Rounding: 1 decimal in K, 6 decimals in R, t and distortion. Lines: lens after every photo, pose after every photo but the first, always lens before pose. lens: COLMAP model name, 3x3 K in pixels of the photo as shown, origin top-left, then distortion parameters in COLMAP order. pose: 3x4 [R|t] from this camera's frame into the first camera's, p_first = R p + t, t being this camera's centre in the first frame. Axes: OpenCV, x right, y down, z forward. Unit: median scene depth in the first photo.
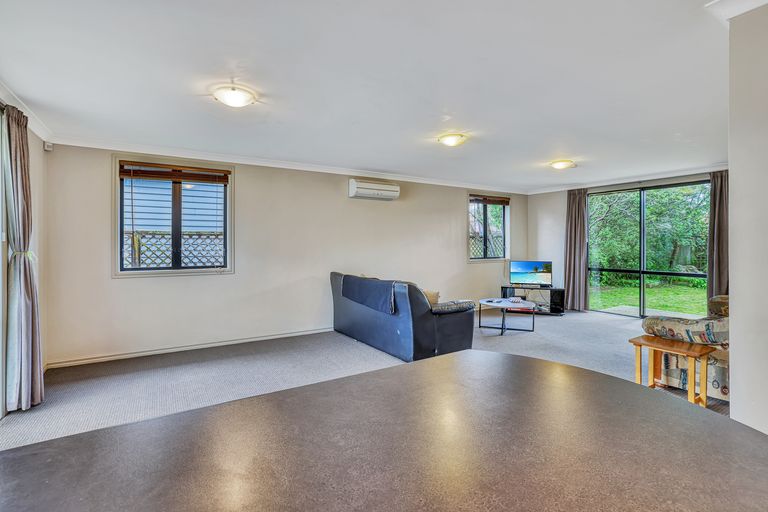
lens RADIAL K [[361.7, 0, 397.8], [0, 361.7, 253.5], [0, 0, 1]] dist [-0.000230, 0.000152]
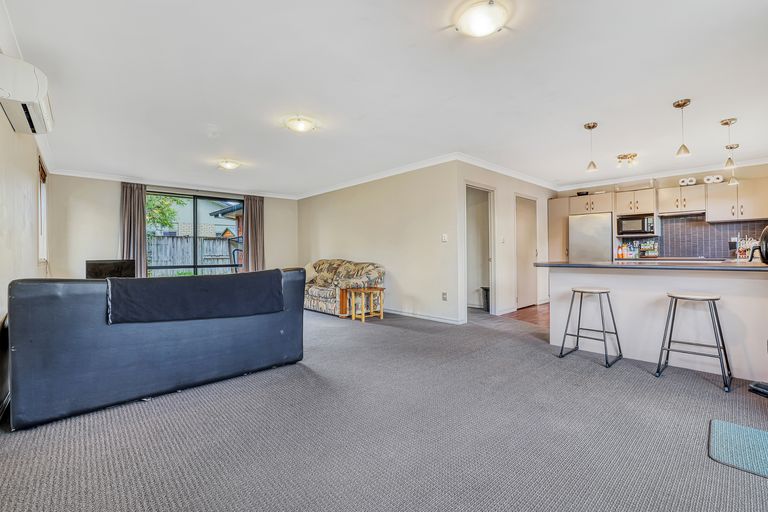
lens RADIAL K [[336.0, 0, 384.0], [0, 336.0, 256.0], [0, 0, 1]] dist [-0.040033, 0.000015]
pose [[-0.158673, -0.010209, 0.987278, -0.476578], [0.029644, 0.999446, 0.015099, 0.019963], [-0.986886, 0.031663, -0.158283, 0.522756]]
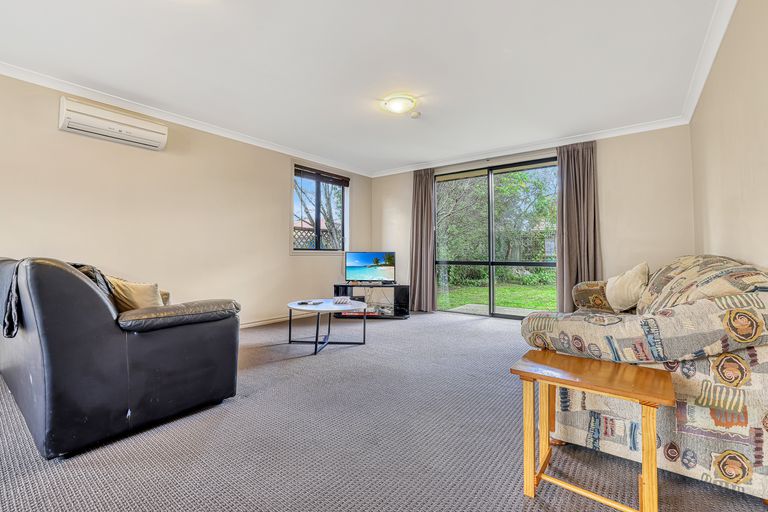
lens RADIAL K [[336.0, 0, 384.0], [0, 336.0, 256.0], [0, 0, 1]] dist [-0.040033, 0.000015]
pose [[0.947102, 0.006409, 0.320870, 0.160947], [0.001849, 0.999675, -0.025426, 0.049487], [-0.320929, 0.024674, 0.946782, 0.297209]]
